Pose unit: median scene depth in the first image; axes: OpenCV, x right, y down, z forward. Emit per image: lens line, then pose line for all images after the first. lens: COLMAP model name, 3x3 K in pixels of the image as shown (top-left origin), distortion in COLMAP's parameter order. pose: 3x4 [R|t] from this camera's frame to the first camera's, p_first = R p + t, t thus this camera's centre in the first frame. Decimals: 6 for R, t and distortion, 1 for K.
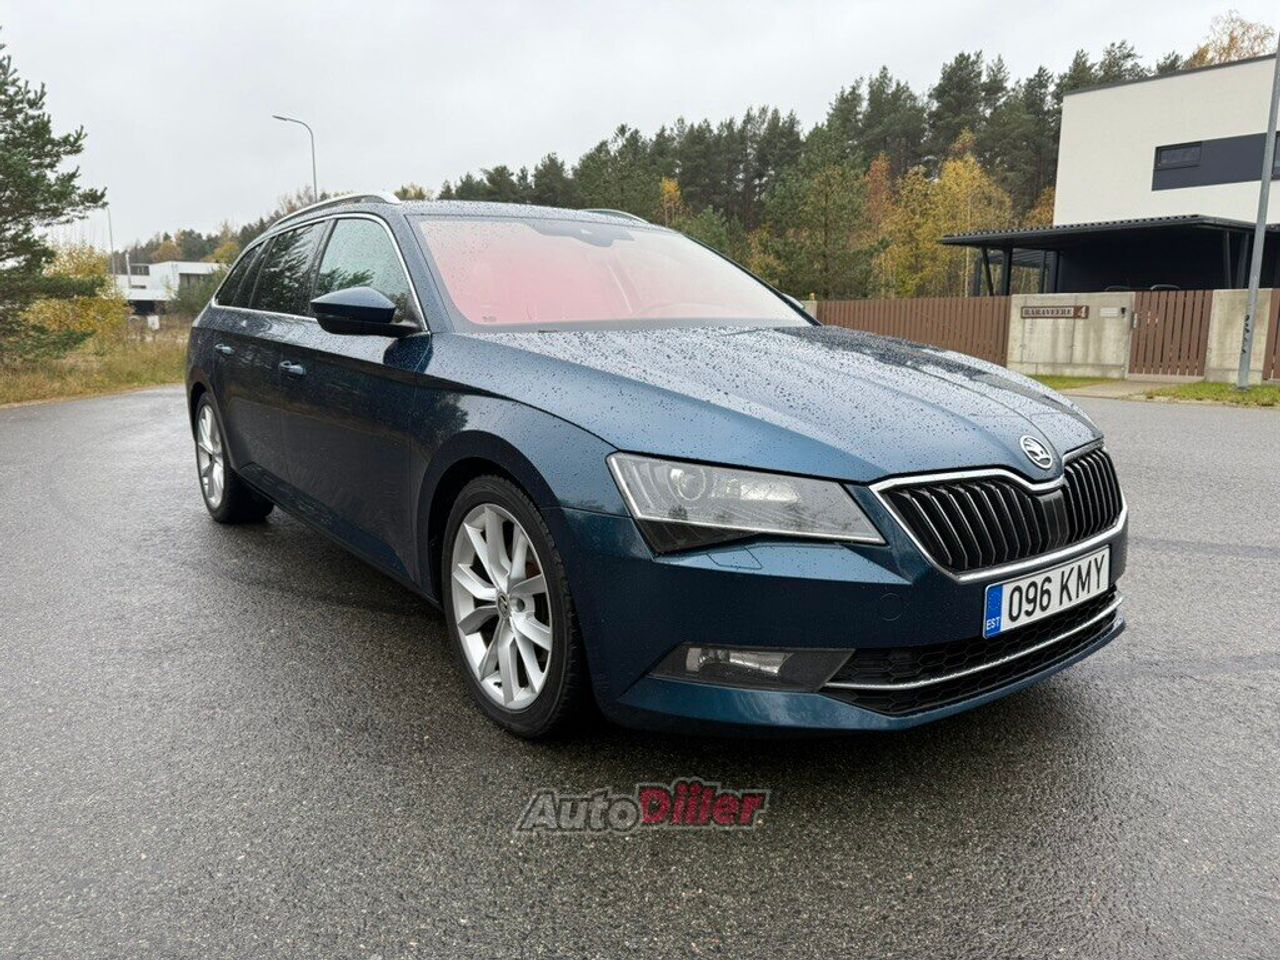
lens RADIAL K [[913.4, 0, 640.0], [0, 913.4, 480.0], [0, 0, 1]] dist [-0.004025, -0.008168]
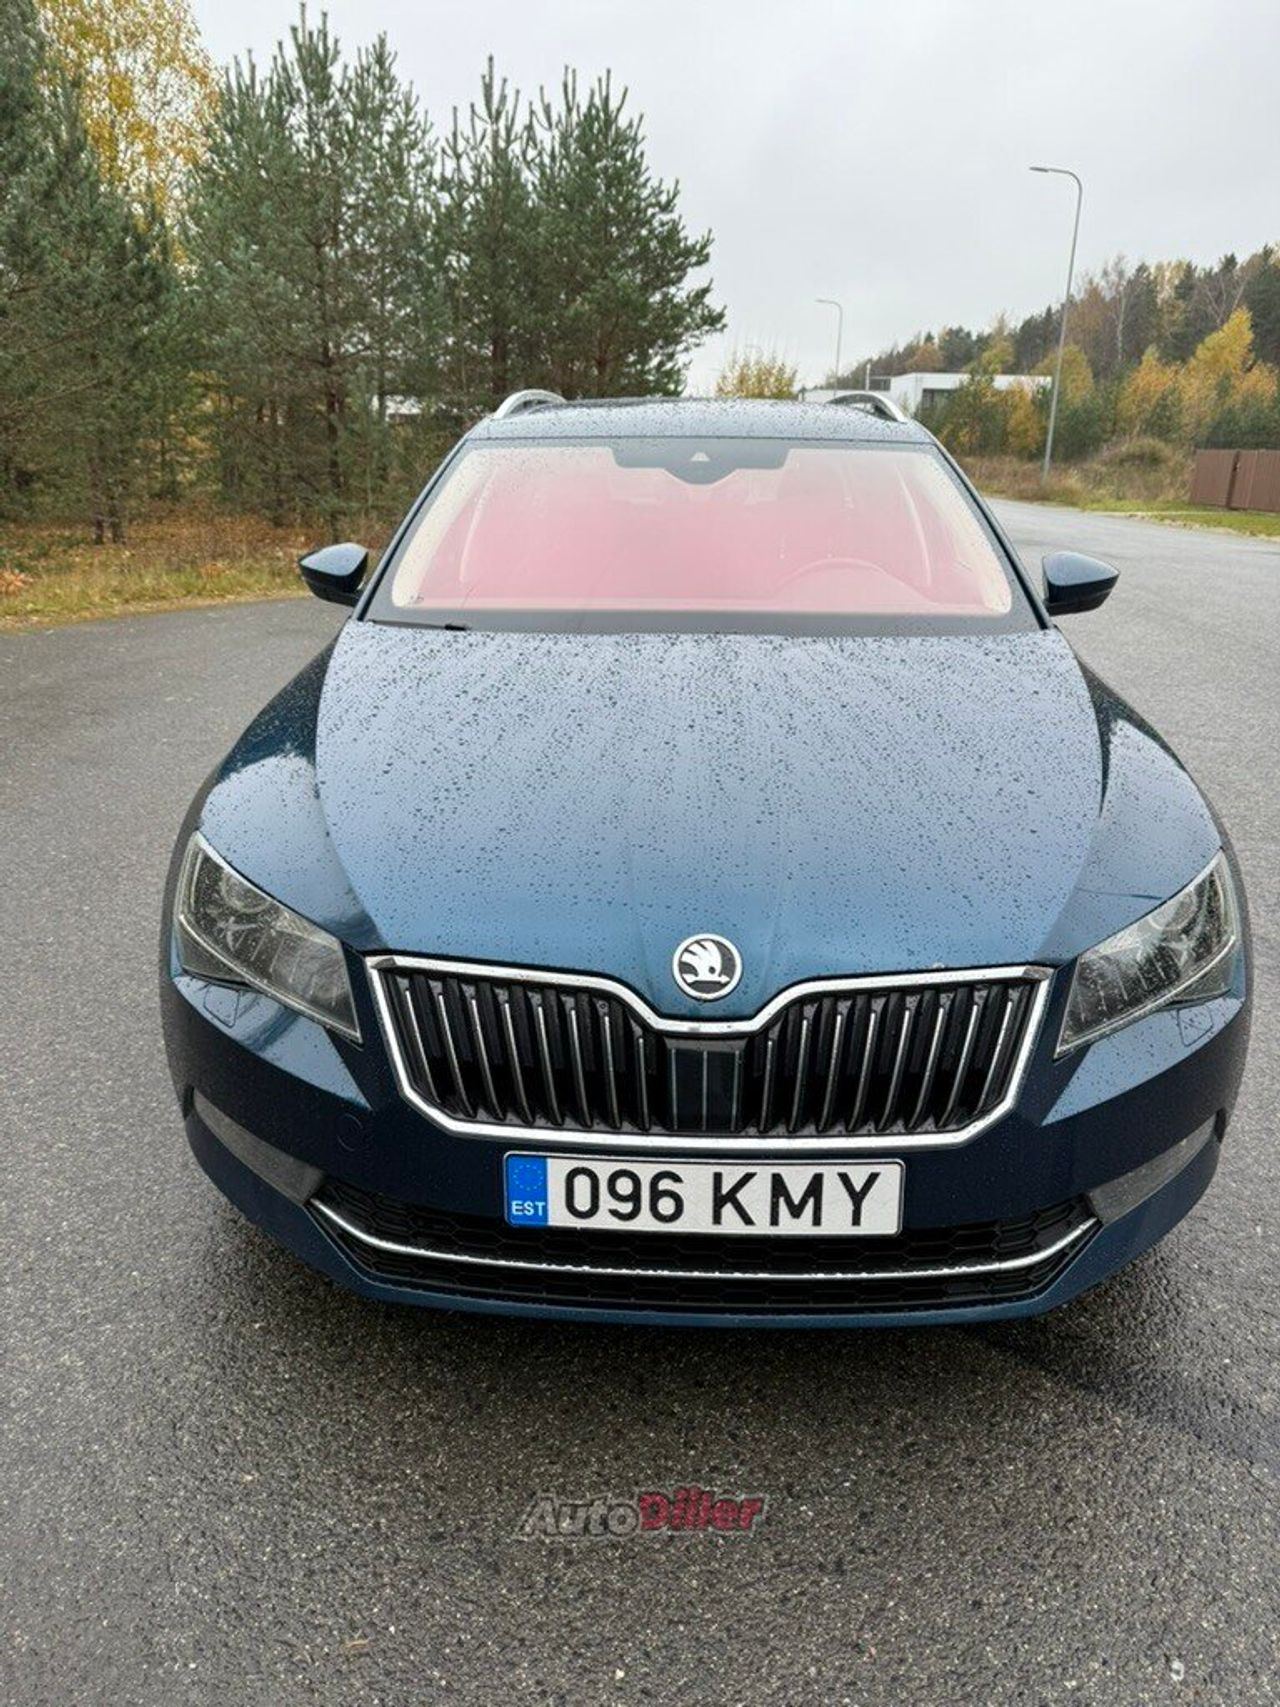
lens RADIAL K [[1201.9, 0, 640.0], [0, 1201.9, 853.5], [0, 0, 1]] dist [0.004339, 0.000157]
pose [[0.772875, 0.218494, -0.595756, 0.118309], [-0.127039, 0.973121, 0.192085, -0.034113], [0.621712, -0.072773, 0.779858, 0.053475]]
